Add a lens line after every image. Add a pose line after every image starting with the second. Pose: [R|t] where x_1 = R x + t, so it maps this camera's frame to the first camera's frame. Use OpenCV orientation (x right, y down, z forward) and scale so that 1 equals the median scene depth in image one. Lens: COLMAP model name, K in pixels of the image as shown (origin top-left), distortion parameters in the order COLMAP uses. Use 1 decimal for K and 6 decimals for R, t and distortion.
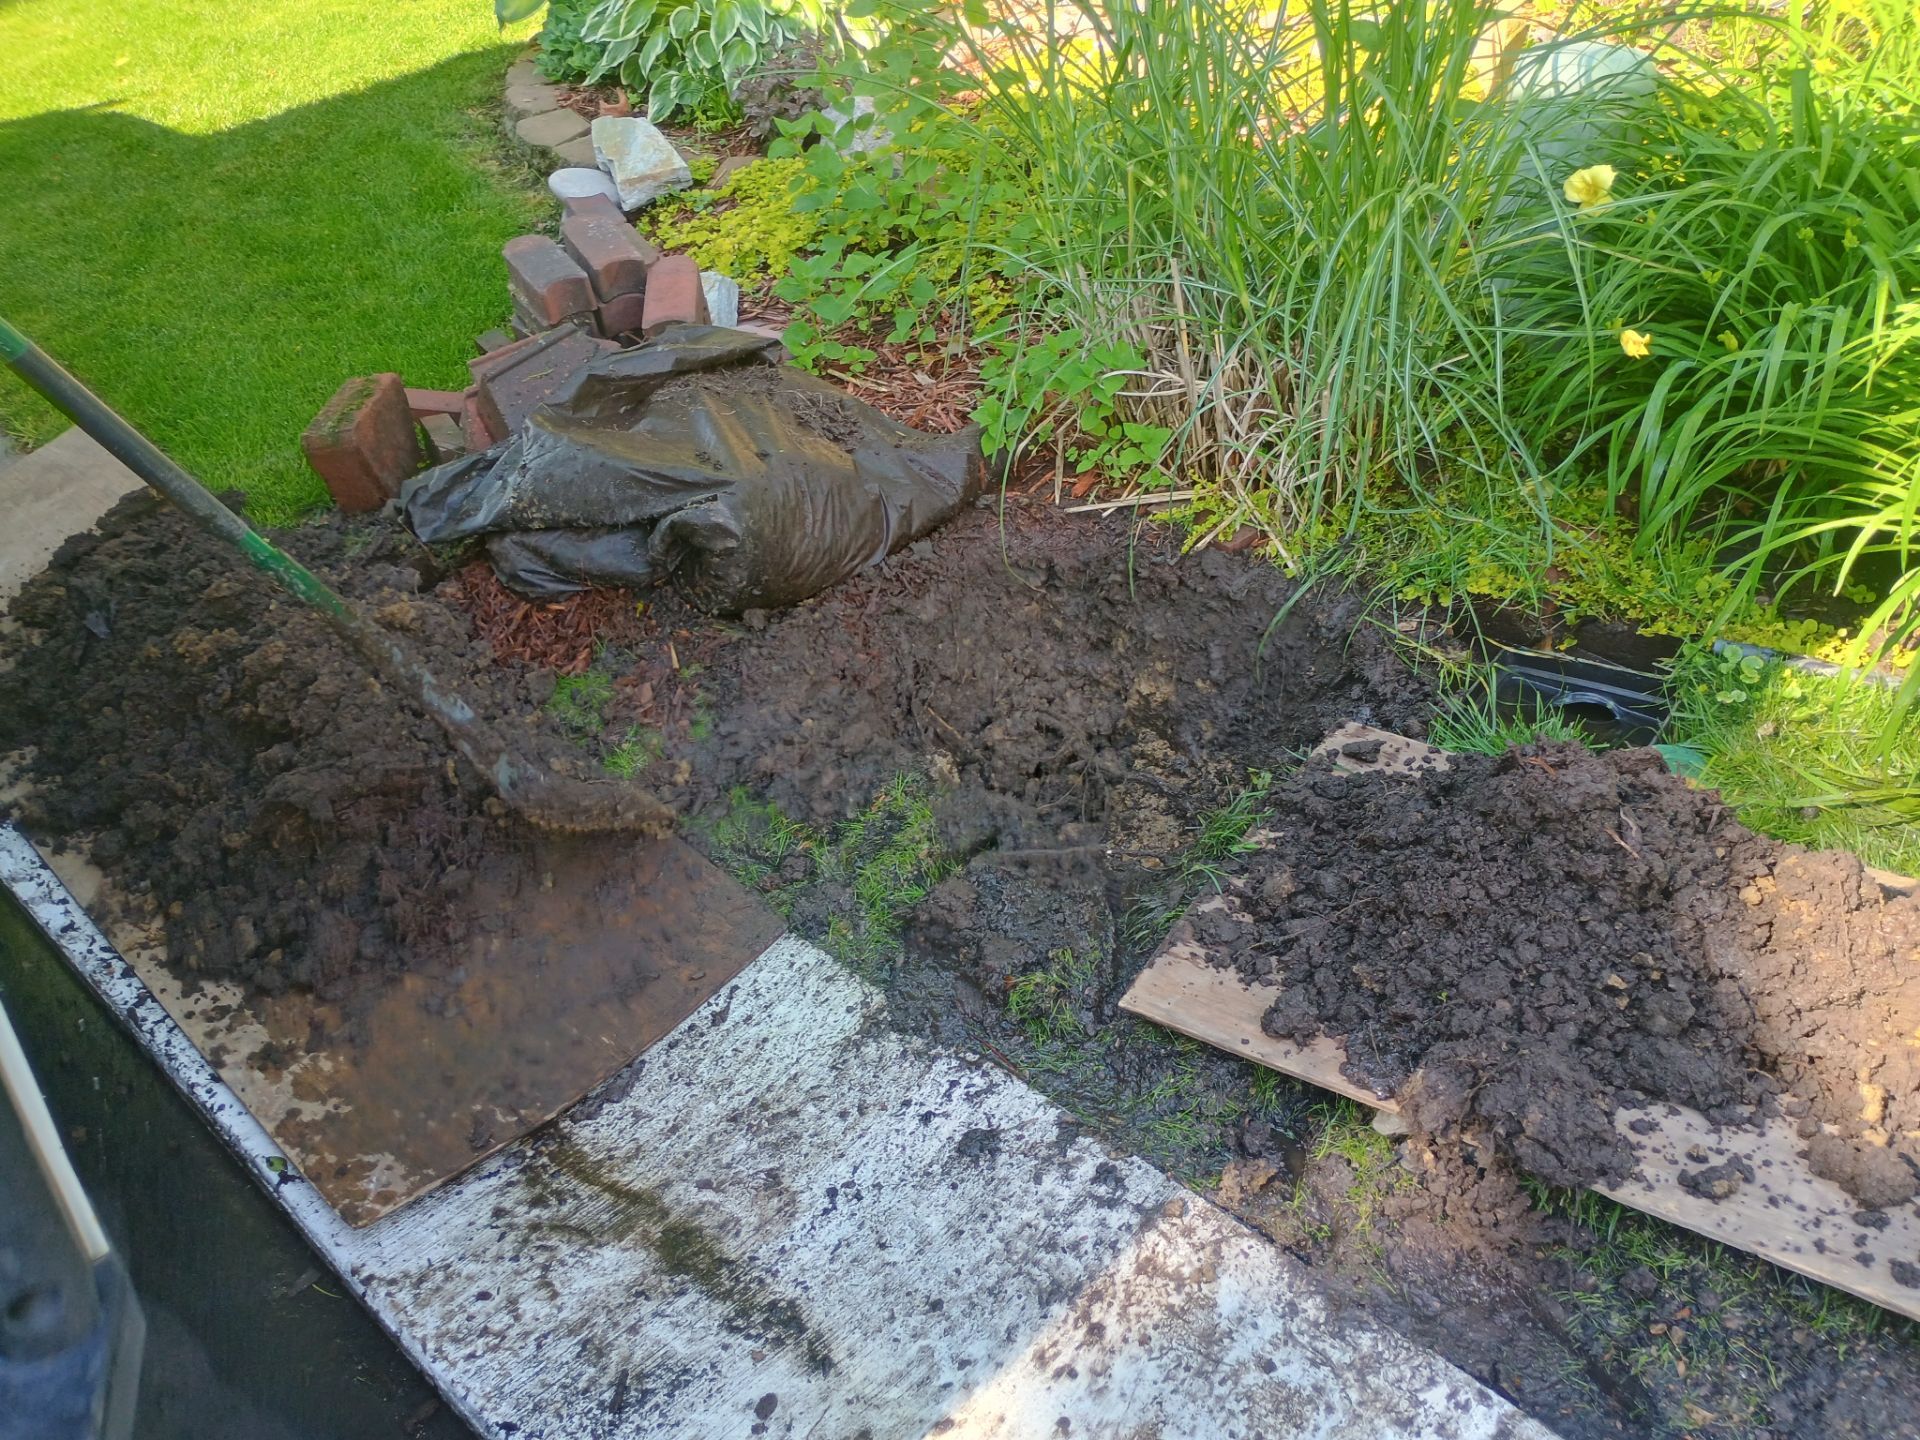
lens RADIAL K [[1675.2, 0, 961.6], [0, 1675.2, 729.4], [0, 0, 1]] dist [0.064540, -0.080017]
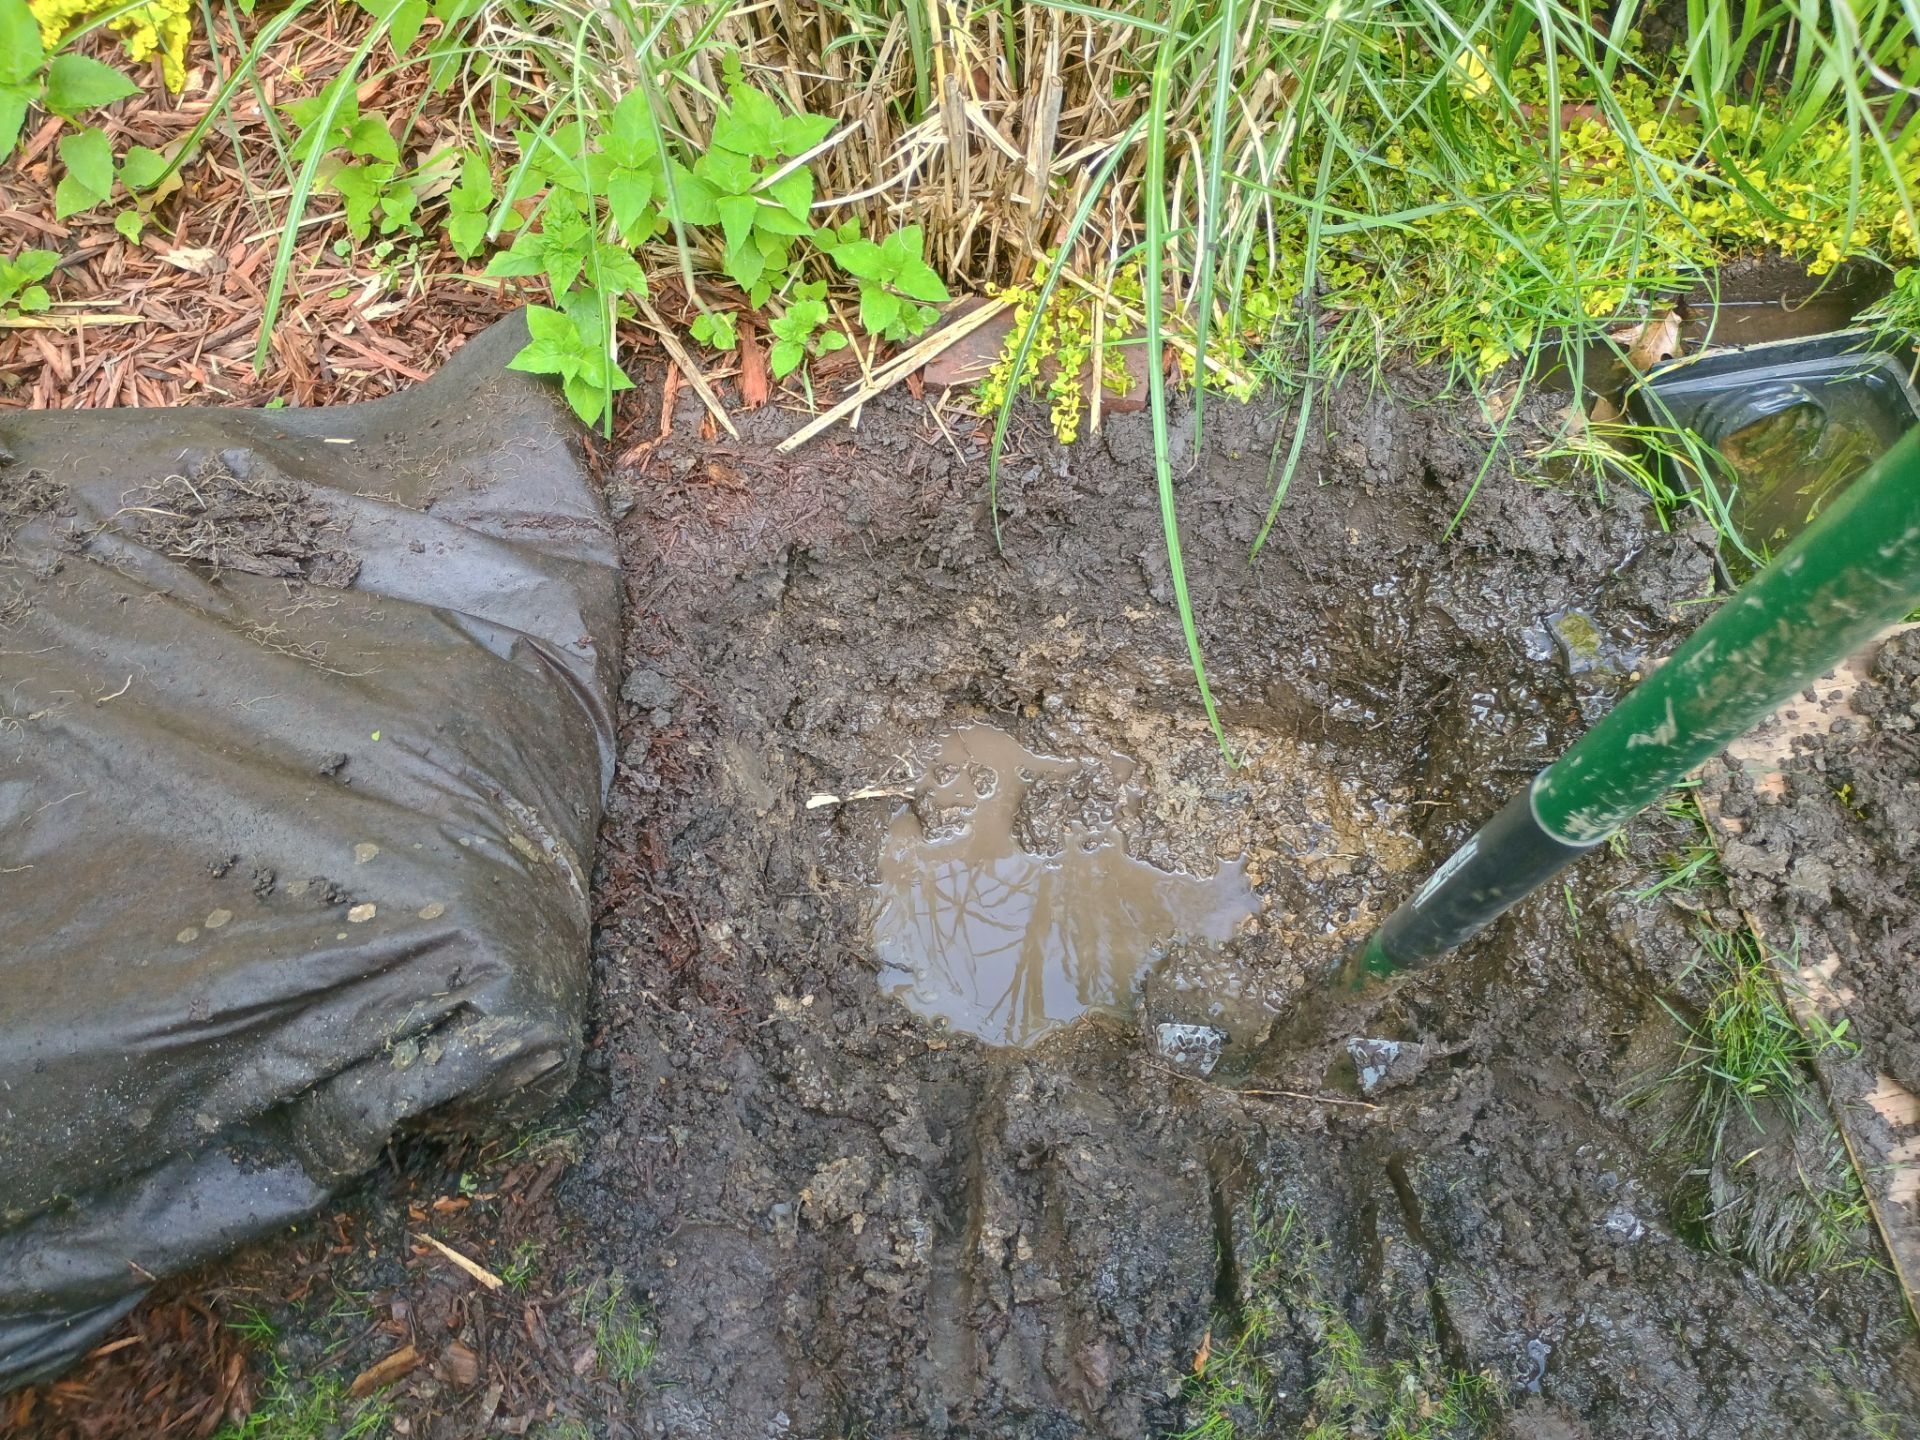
lens RADIAL K [[1675.2, 0, 967.2], [0, 1675.2, 776.3], [0, 0, 1]] dist [0.064540, -0.080017]
pose [[0.712802, -0.582985, 0.389925, -0.166601], [0.370825, 0.785151, 0.496011, -0.301028], [-0.595317, -0.208964, 0.775843, 0.564808]]
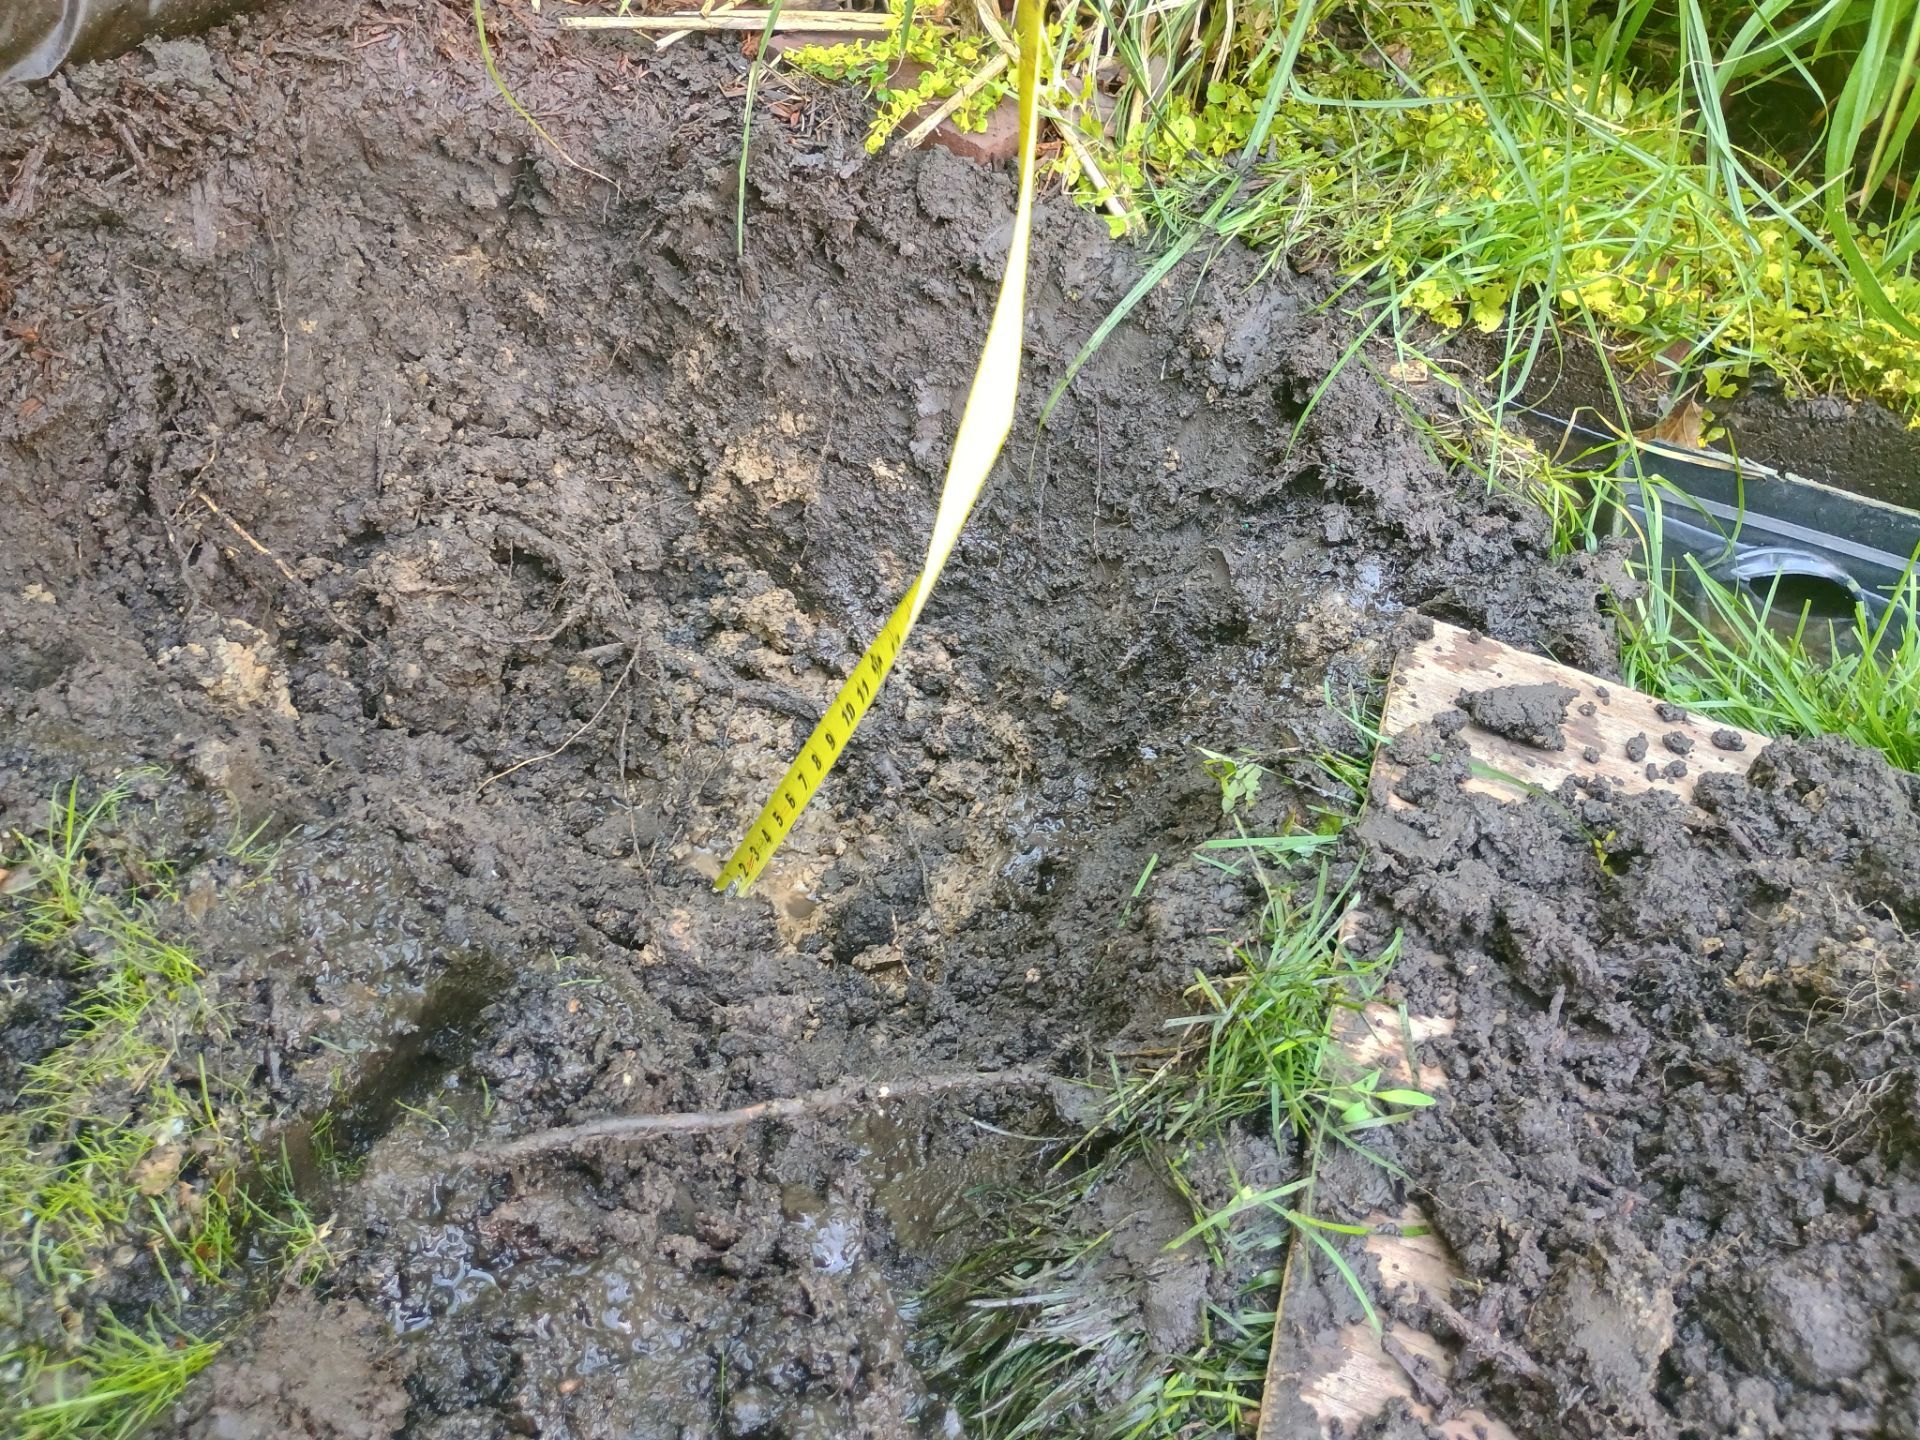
lens RADIAL K [[1675.2, 0, 958.2], [0, 1675.2, 694.2], [0, 0, 1]] dist [0.064540, -0.080017]
pose [[0.924848, 0.000785, 0.380335, -0.007412], [-0.052121, 0.990825, 0.124695, -0.024751], [-0.376748, -0.135148, 0.916404, 0.582157]]
